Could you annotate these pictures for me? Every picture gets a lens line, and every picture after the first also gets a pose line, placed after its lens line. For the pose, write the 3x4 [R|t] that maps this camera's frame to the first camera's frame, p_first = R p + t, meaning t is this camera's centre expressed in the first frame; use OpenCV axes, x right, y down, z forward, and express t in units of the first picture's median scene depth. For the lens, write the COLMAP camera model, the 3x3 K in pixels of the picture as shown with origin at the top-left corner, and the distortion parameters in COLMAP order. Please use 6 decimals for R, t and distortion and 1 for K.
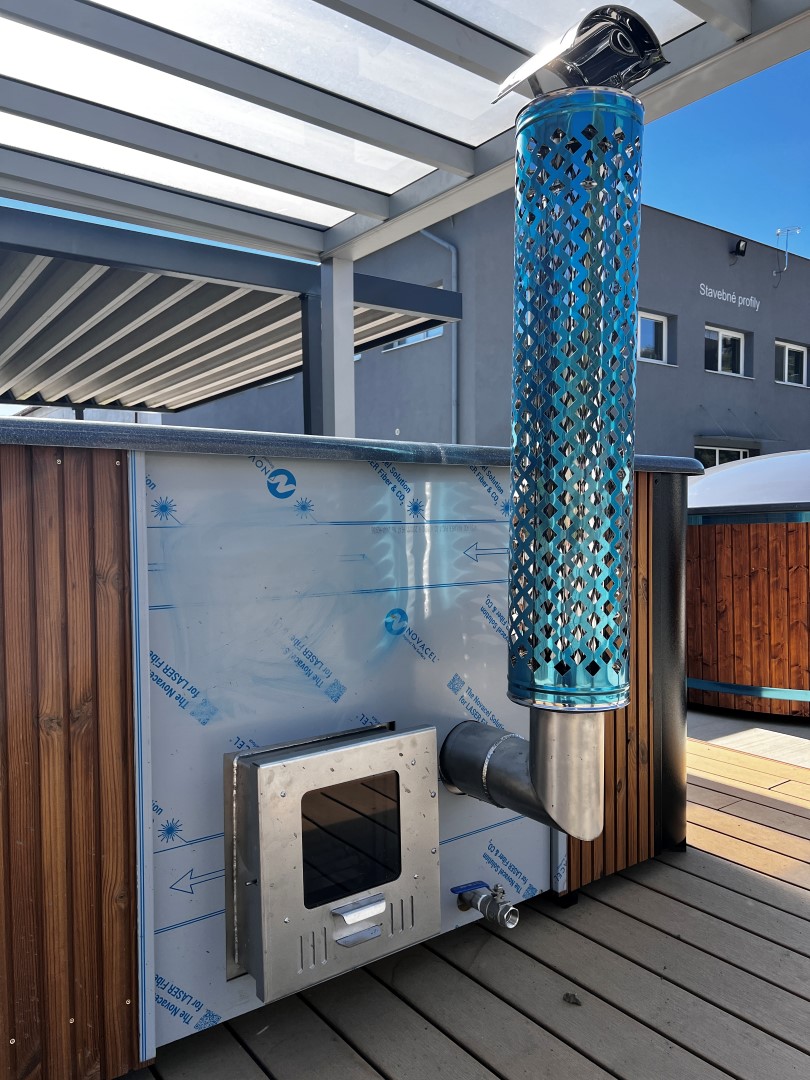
lens RADIAL K [[819.8, 0, 407.1], [0, 819.8, 532.1], [0, 0, 1]] dist [0.046071, -0.046148]
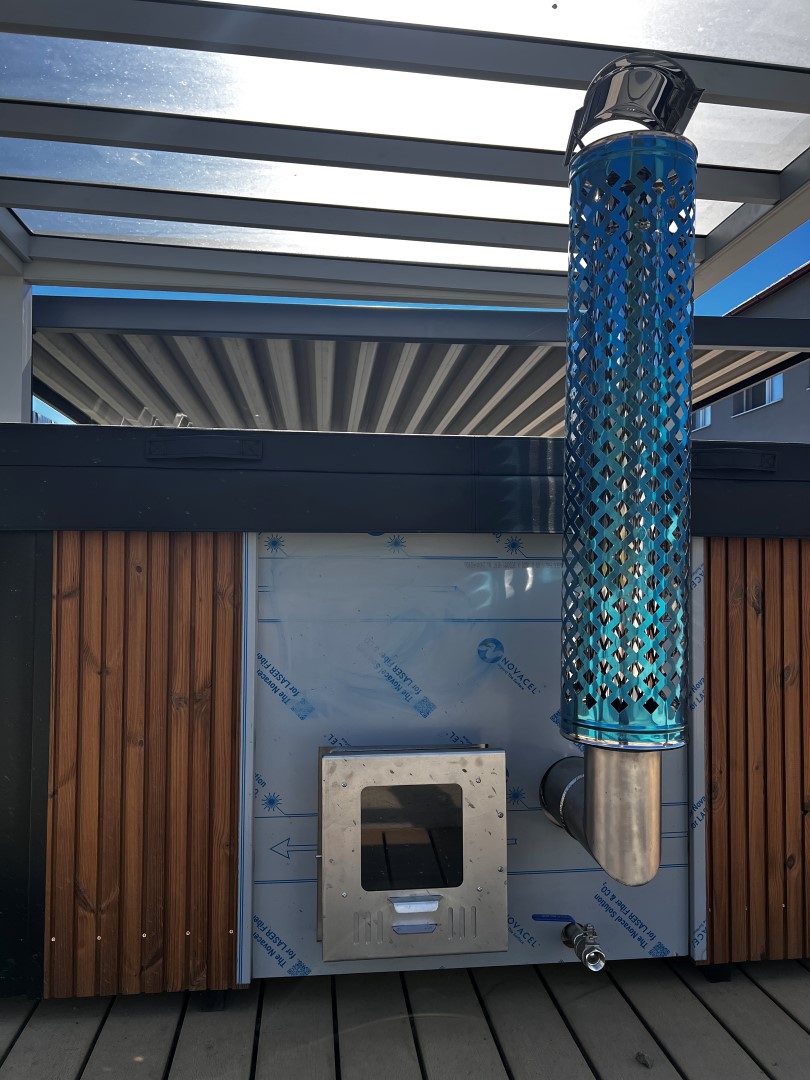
lens RADIAL K [[819.8, 0, 423.4], [0, 819.8, 541.4], [0, 0, 1]] dist [0.046071, -0.046148]
pose [[0.866903, -0.007592, -0.498419, 0.494834], [-0.023002, 0.998210, -0.055213, 0.030733], [0.497946, 0.059329, 0.865176, 0.015450]]
